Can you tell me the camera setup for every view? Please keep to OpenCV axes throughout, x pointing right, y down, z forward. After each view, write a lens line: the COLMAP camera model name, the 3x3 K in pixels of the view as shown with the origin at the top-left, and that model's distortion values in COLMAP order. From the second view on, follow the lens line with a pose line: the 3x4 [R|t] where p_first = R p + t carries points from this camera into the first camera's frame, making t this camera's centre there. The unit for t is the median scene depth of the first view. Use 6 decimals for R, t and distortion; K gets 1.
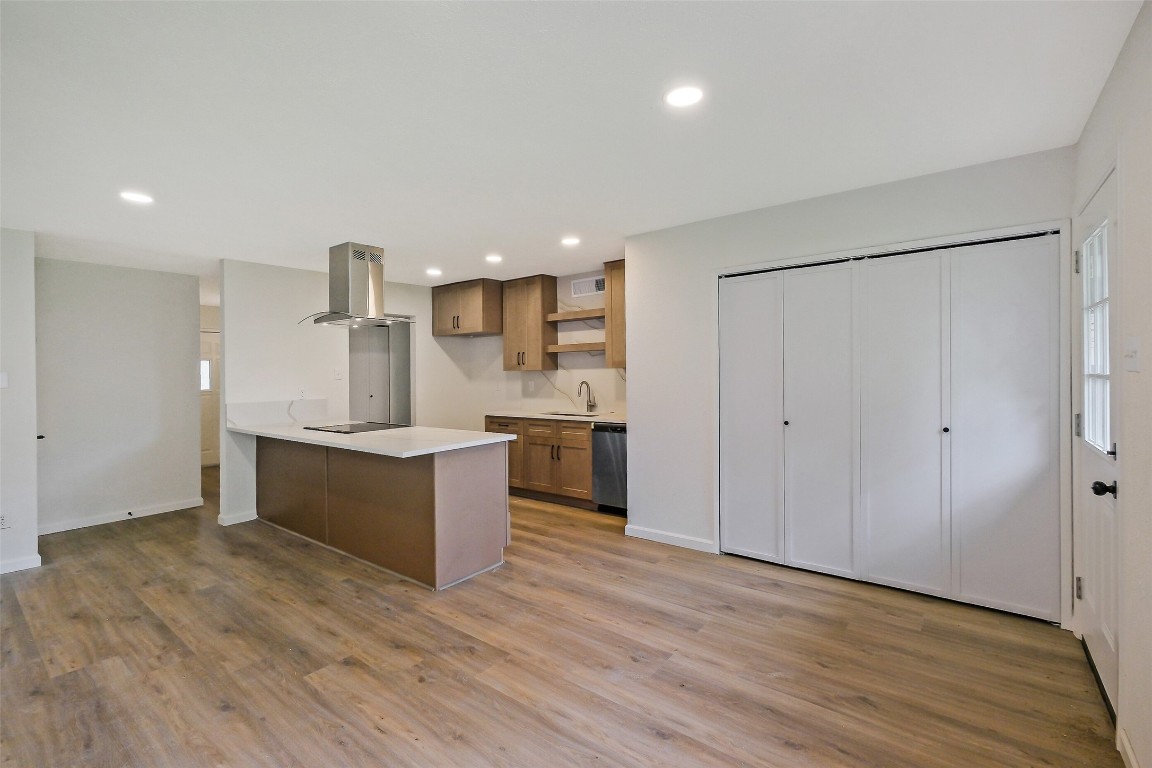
lens RADIAL K [[505.7, 0, 582.4], [0, 505.7, 383.2], [0, 0, 1]] dist [-0.000893, 0.000187]
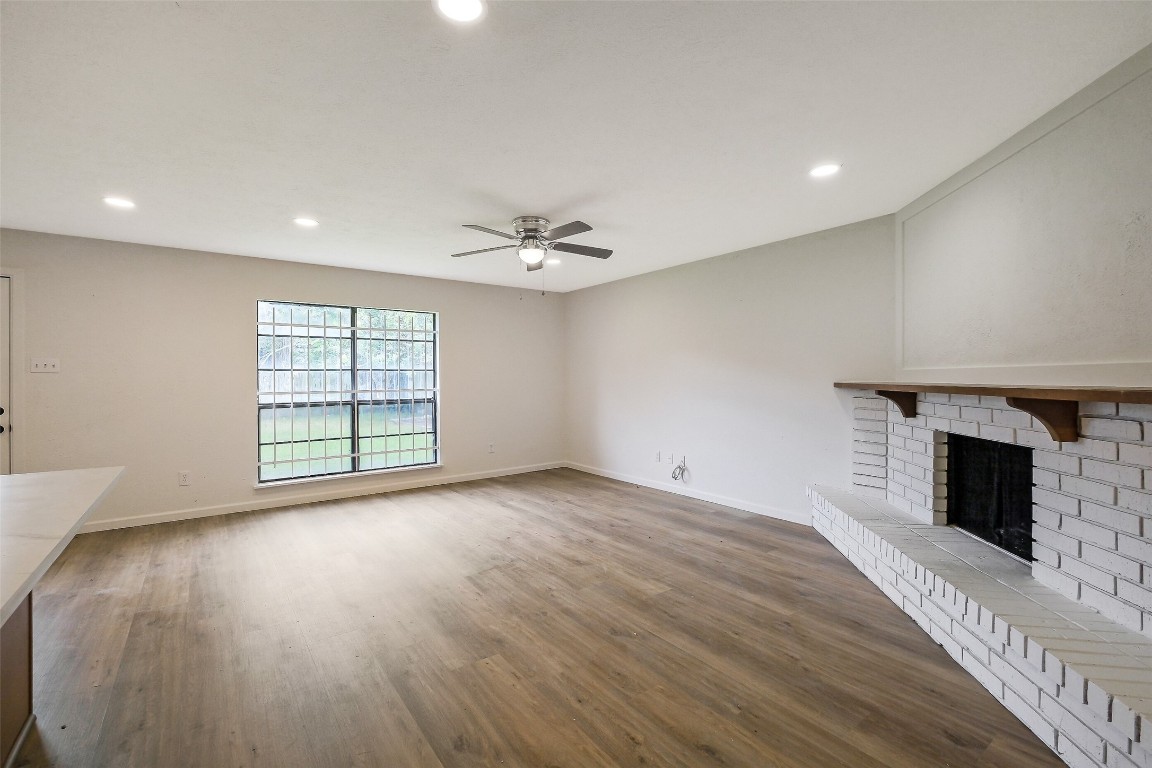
lens RADIAL K [[505.7, 0, 580.5], [0, 505.7, 377.7], [0, 0, 1]] dist [-0.000893, 0.000187]
pose [[-0.963587, 0.019914, 0.266654, -1.000806], [0.025148, 0.999552, 0.016225, 0.014747], [-0.266211, 0.022340, -0.963656, 1.287211]]
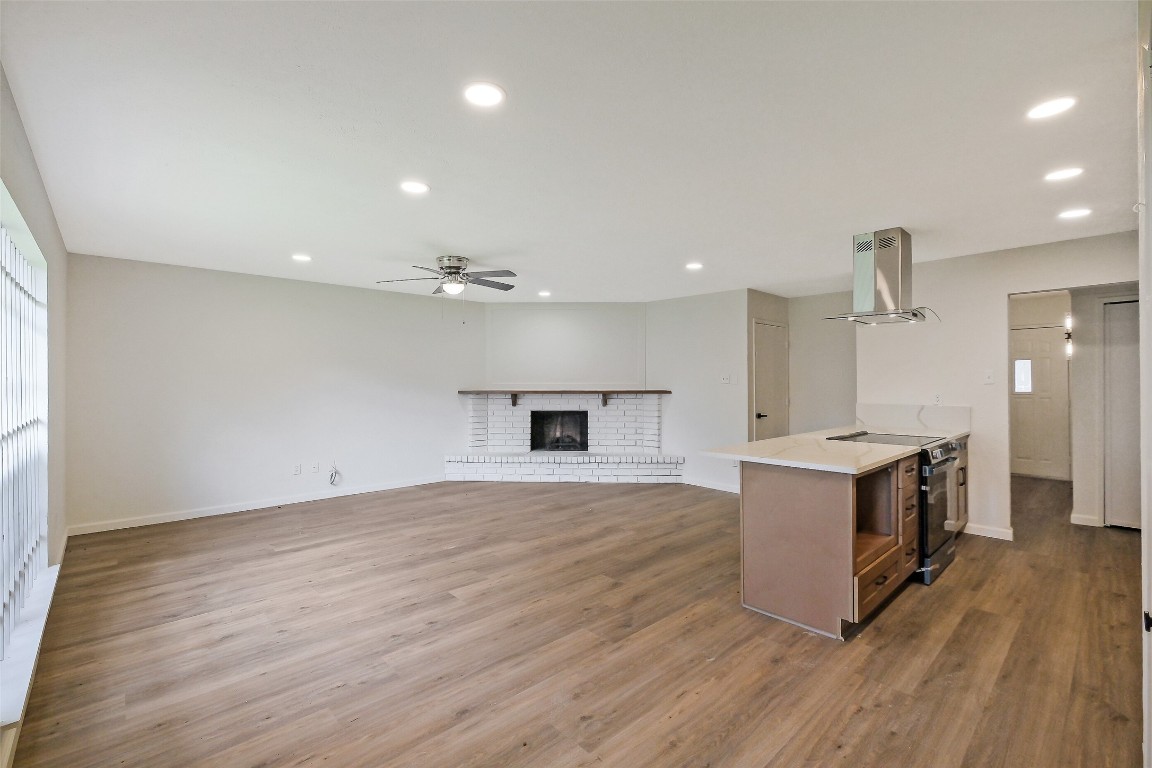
lens RADIAL K [[505.7, 0, 572.2], [0, 505.7, 381.2], [0, 0, 1]] dist [-0.000893, 0.000187]
pose [[-0.168594, 0.017375, -0.985532, 0.652327], [-0.016980, 0.999645, 0.020529, -0.026948], [0.985539, 0.020196, -0.168239, 0.771640]]
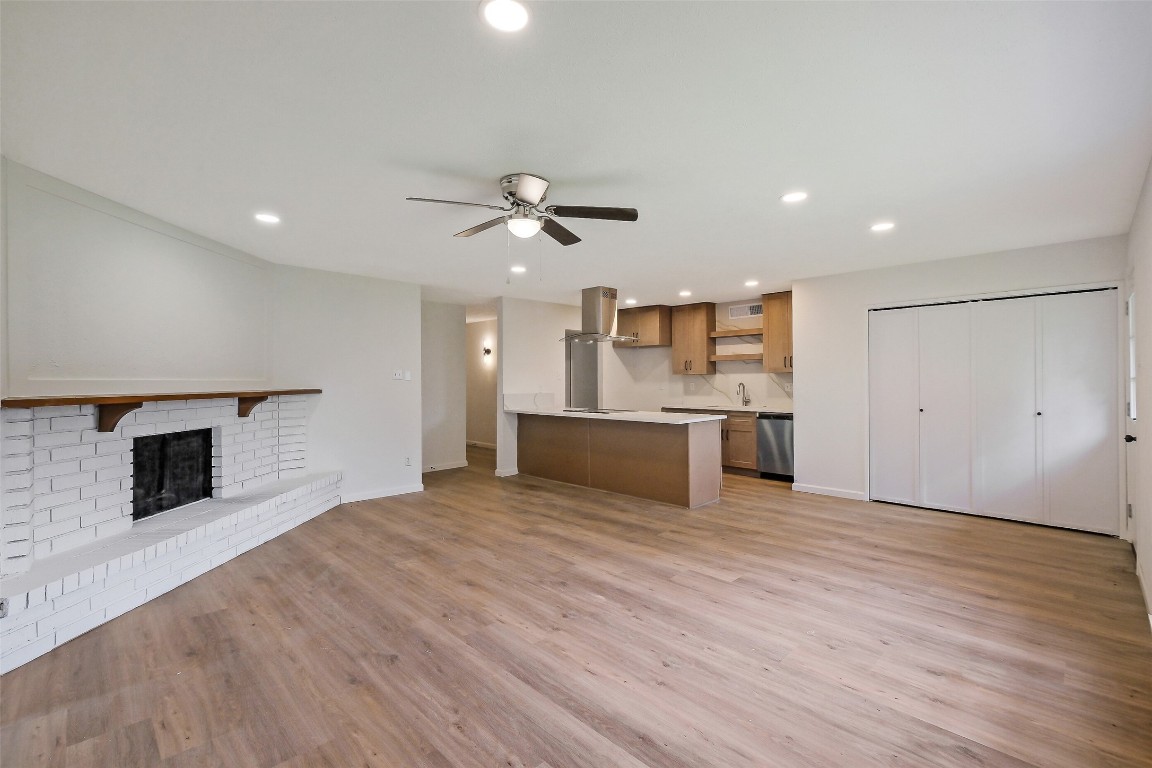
lens RADIAL K [[505.7, 0, 583.0], [0, 505.7, 378.3], [0, 0, 1]] dist [-0.000893, 0.000187]
pose [[0.992066, 0.012402, -0.125104, -0.396366], [-0.015368, 0.999623, -0.022771, 0.034301], [0.124774, 0.024513, 0.991882, -0.595365]]
